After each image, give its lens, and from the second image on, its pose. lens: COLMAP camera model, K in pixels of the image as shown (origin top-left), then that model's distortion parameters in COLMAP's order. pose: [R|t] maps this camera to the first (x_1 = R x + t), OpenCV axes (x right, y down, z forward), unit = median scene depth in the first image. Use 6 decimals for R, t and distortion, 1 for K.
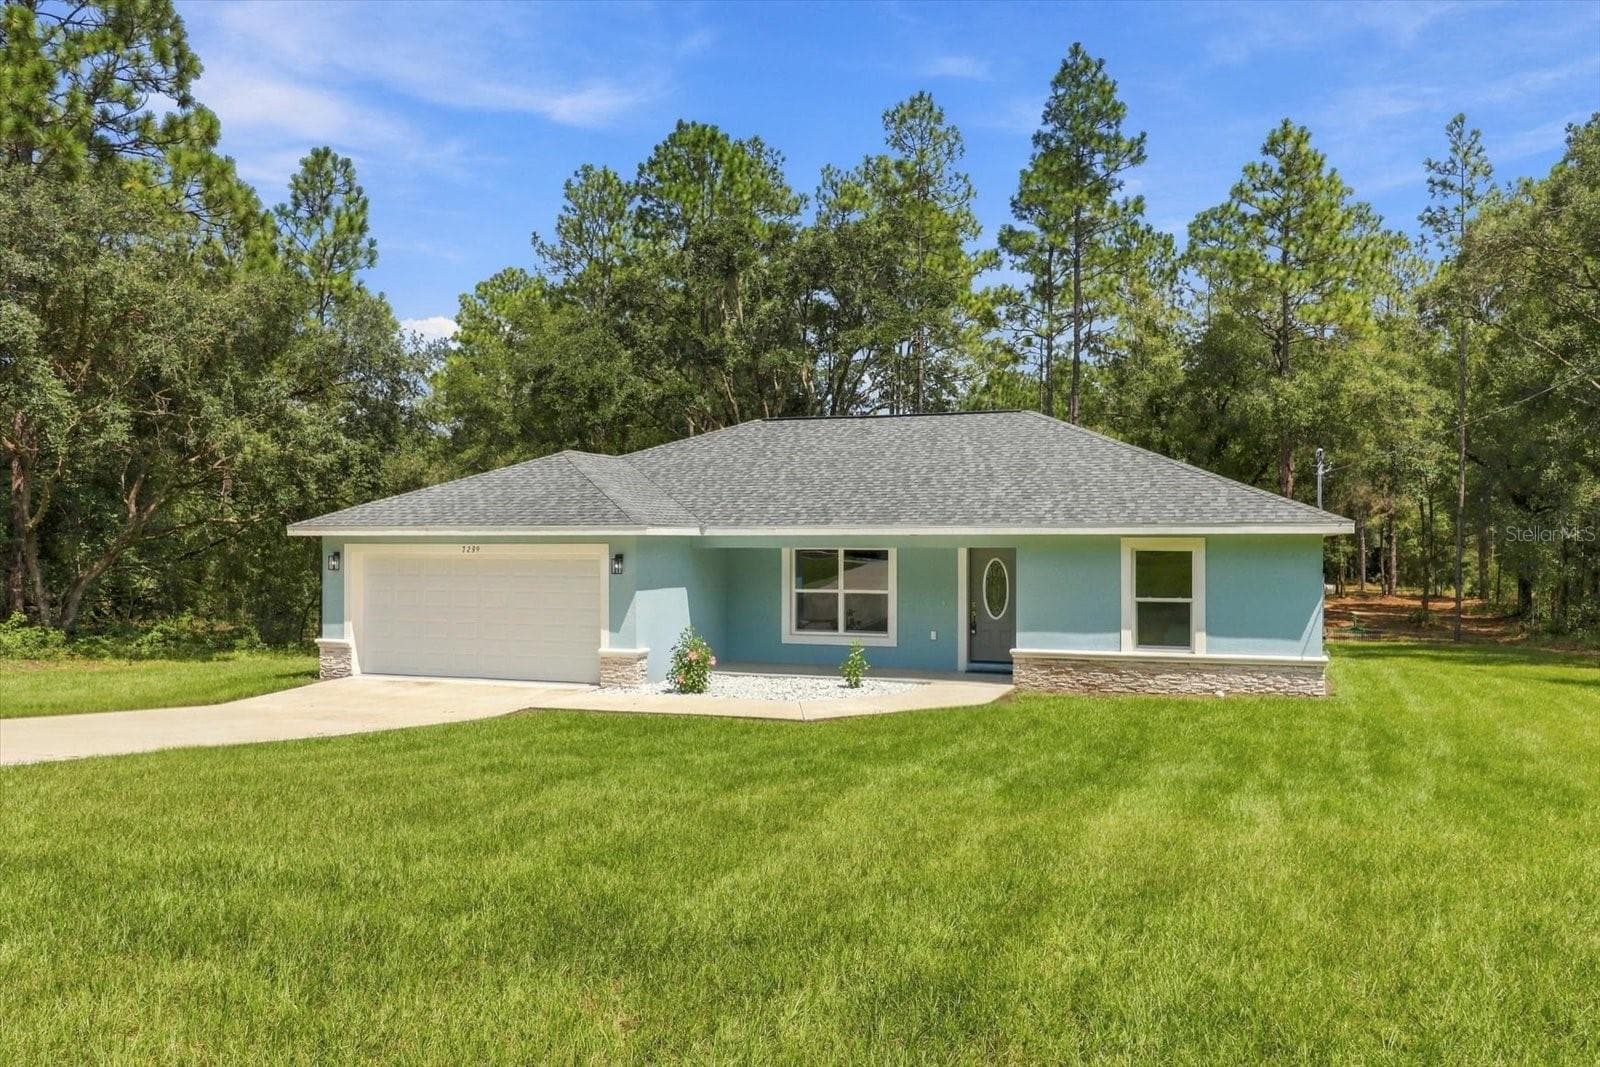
lens RADIAL K [[1294.0, 0, 844.2], [0, 1294.0, 539.8], [0, 0, 1]] dist [0.007456, 0.007217]
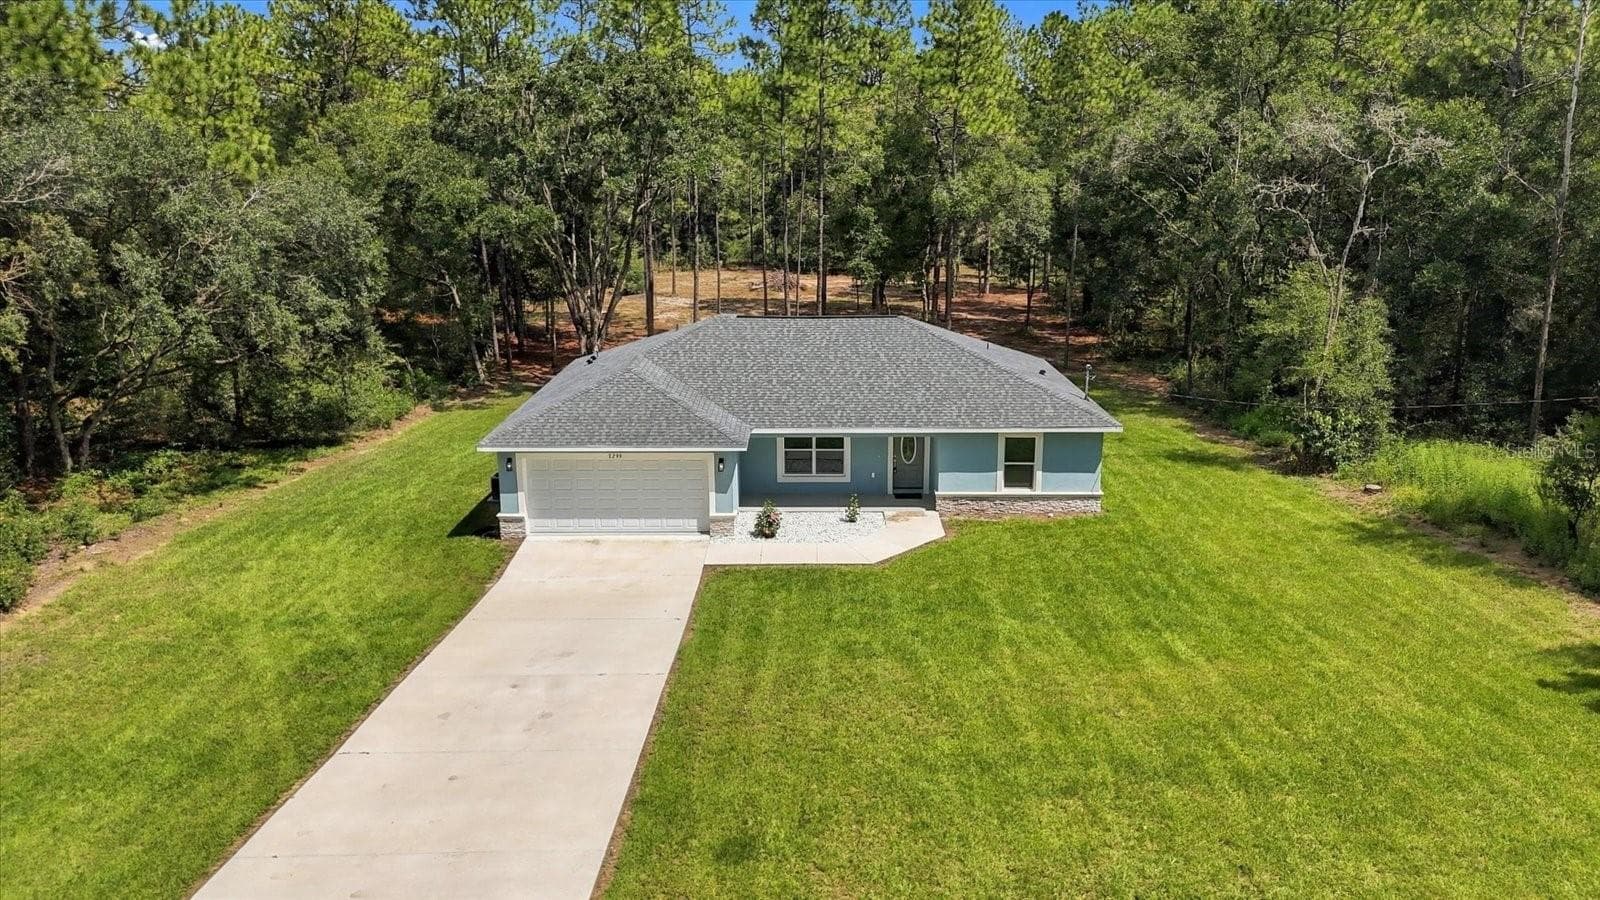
lens RADIAL K [[1215.7, 0, 850.2], [0, 1215.7, 451.1], [0, 0, 1]] dist [0.049986, -0.000942]
pose [[0.935737, -0.080281, 0.343439, -0.508726], [-0.006399, 0.969726, 0.244113, -0.348366], [-0.352639, -0.230623, 0.906895, -0.426485]]
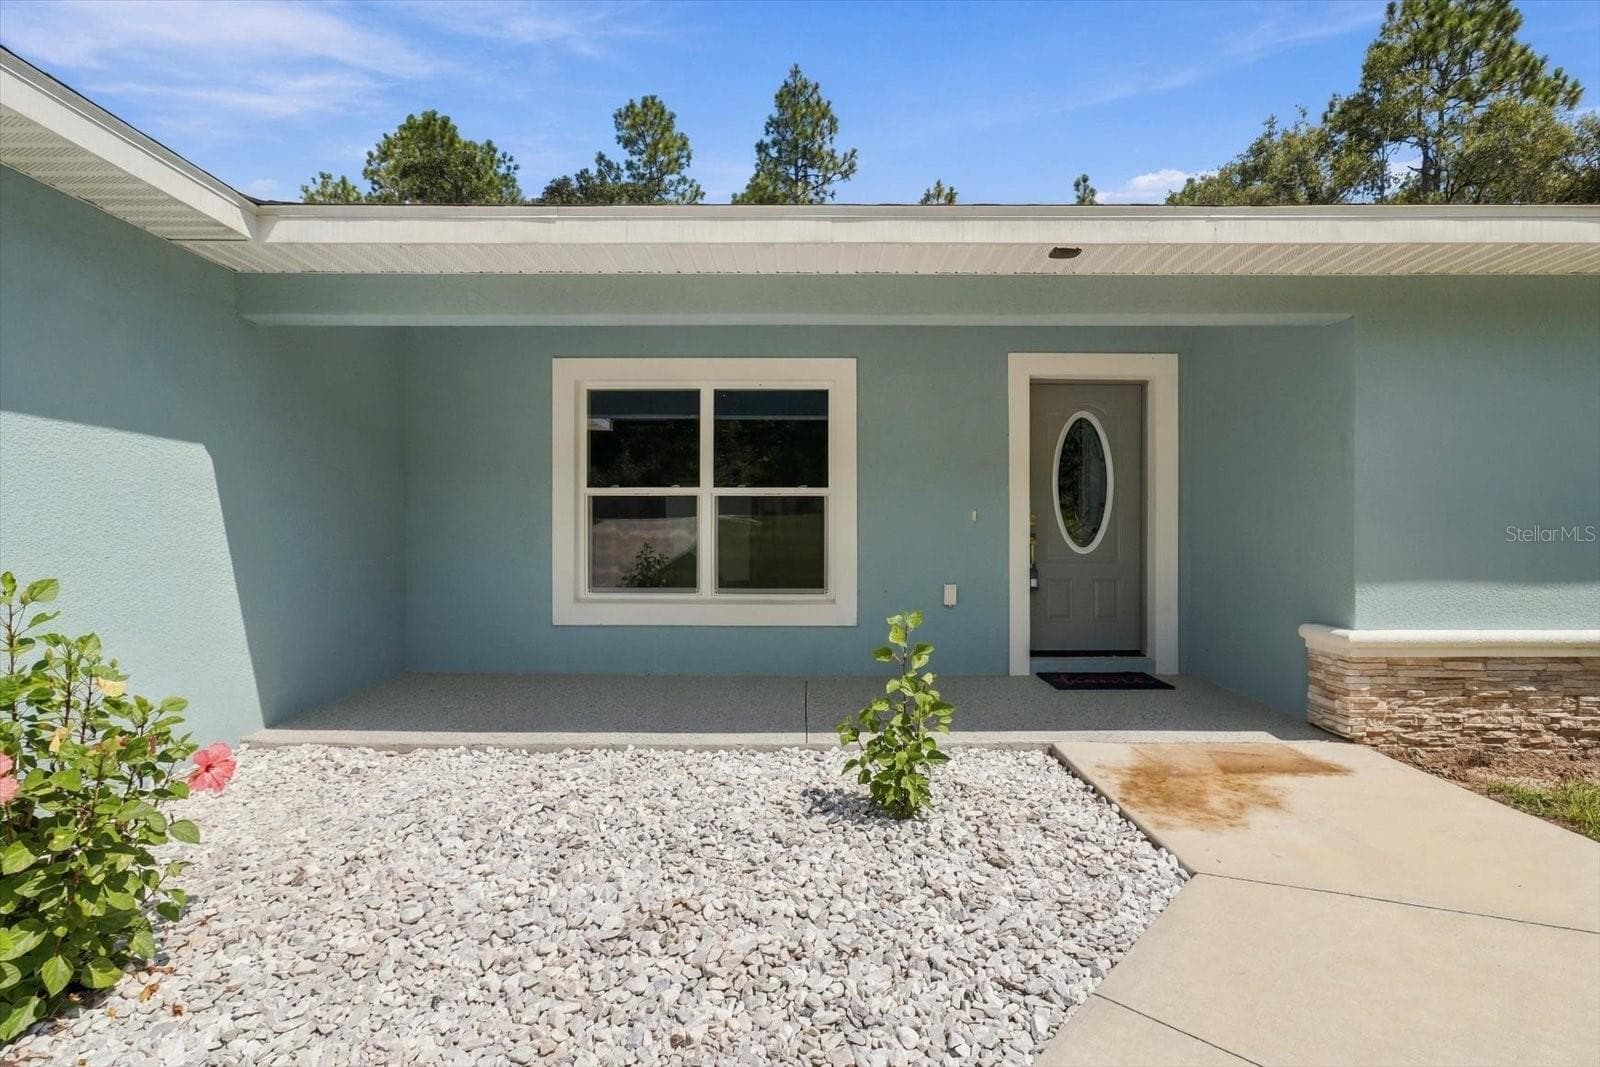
lens RADIAL K [[743.5, 0, 800.0], [0, 743.5, 533.5], [0, 0, 1]] dist [0.001555, -0.007266]
pose [[0.946759, 0.001602, 0.321940, -0.052501], [-0.001182, 0.999998, -0.001500, 0.055491], [-0.321942, 0.001040, 0.946759, 0.802477]]
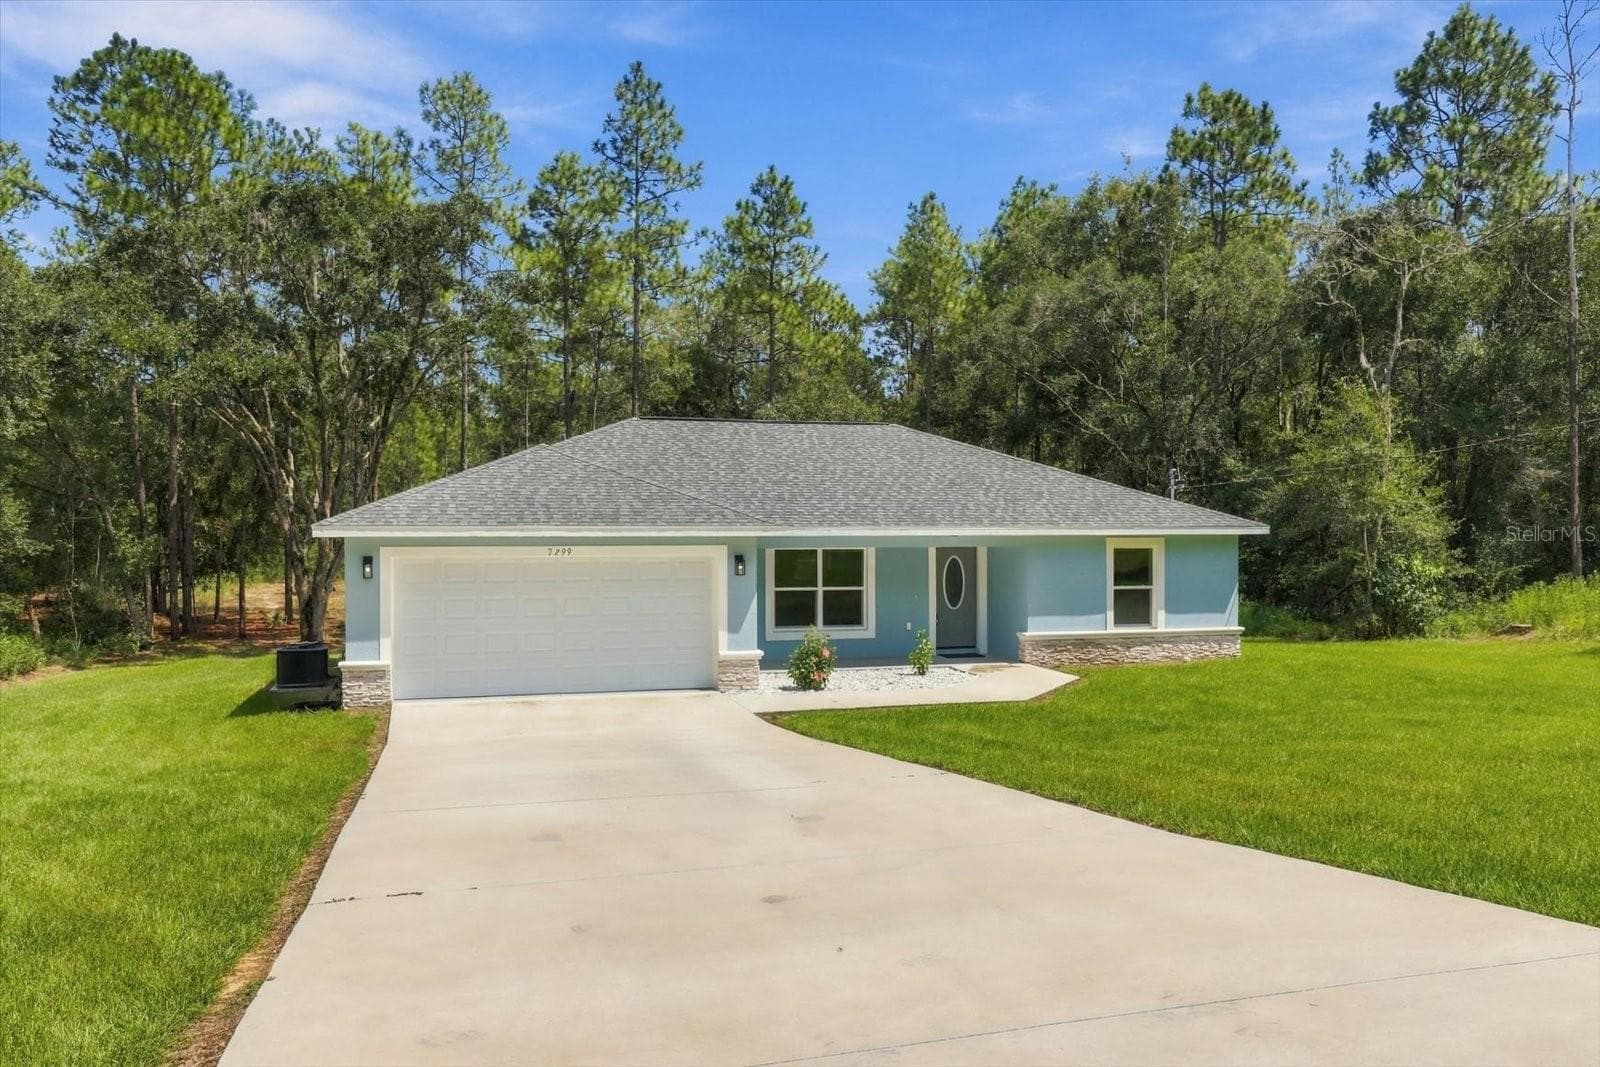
lens RADIAL K [[1294.0, 0, 844.2], [0, 1294.0, 539.8], [0, 0, 1]] dist [0.007456, 0.007217]
pose [[0.799985, -0.002280, 0.600015, -0.648056], [0.002729, 0.999996, 0.000161, -0.000506], [-0.600013, 0.001508, 0.799989, 0.148474]]
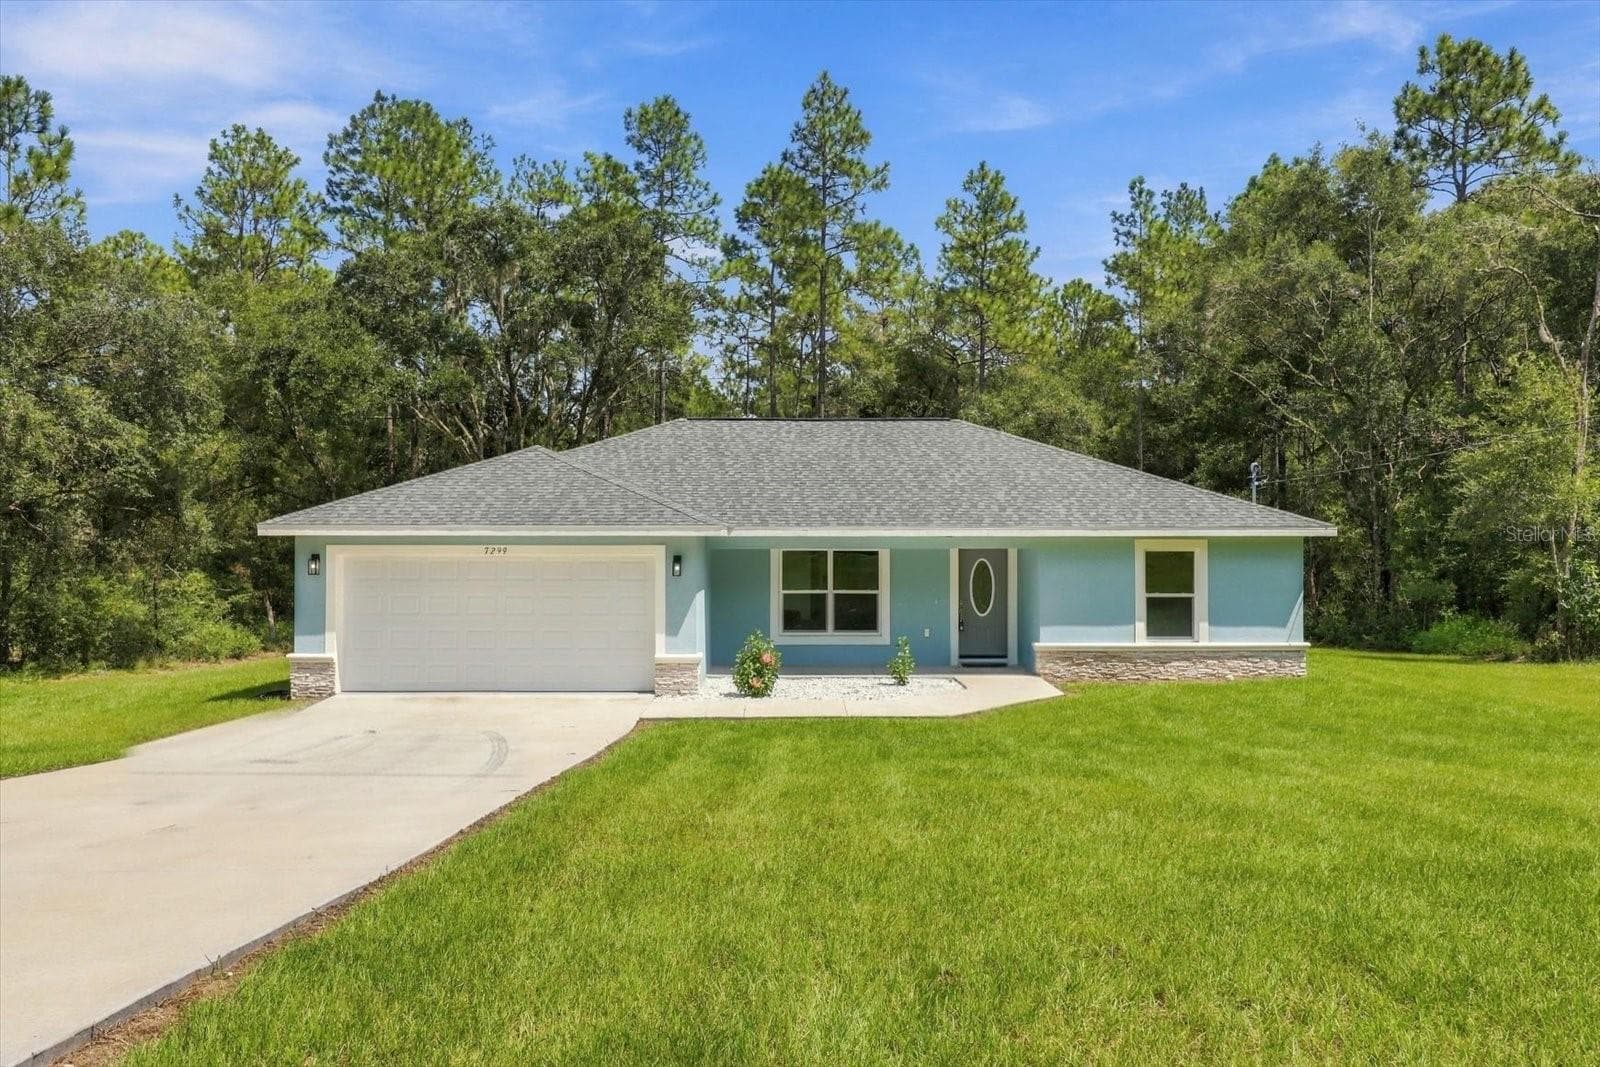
lens RADIAL K [[1289.2, 0, 841.5], [0, 1289.2, 508.8], [0, 0, 1]] dist [0.000583, 0.002943]
pose [[0.933328, 0.010932, 0.358857, -0.373518], [-0.001496, 0.999646, -0.026562, 0.001480], [-0.359020, 0.024254, 0.933014, 0.054038]]
